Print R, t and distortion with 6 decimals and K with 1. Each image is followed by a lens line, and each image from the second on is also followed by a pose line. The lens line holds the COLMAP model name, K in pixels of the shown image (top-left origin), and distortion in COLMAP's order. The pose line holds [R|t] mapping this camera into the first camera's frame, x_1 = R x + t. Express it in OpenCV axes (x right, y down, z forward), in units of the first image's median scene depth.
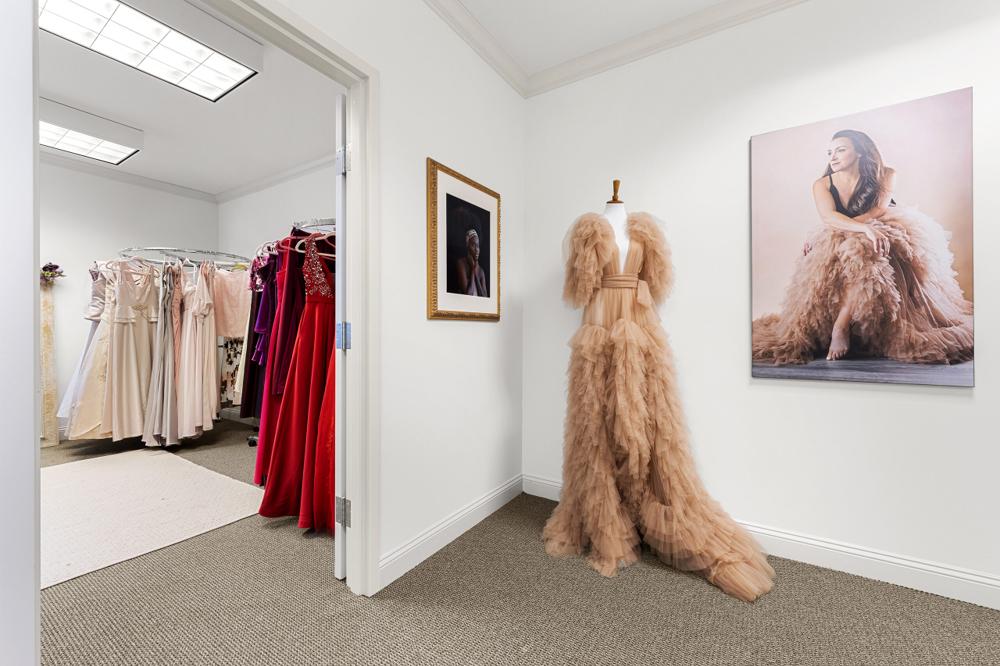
lens RADIAL K [[404.7, 0, 497.1], [0, 404.7, 335.3], [0, 0, 1]] dist [-0.001910, -0.000017]
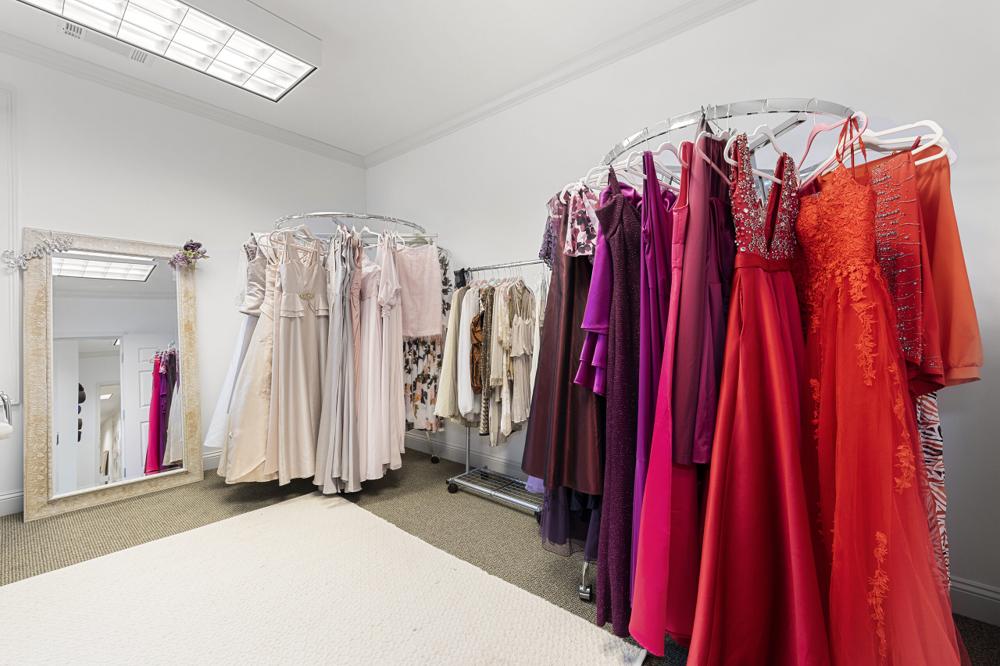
lens RADIAL K [[437.8, 0, 500.8], [0, 437.8, 325.0], [0, 0, 1]] dist [0.001413, 0.013885]
pose [[0.990795, -0.009180, -0.135058, -0.443330], [0.006994, 0.999837, -0.016652, -0.001746], [0.135189, 0.015554, 0.990698, 0.276210]]
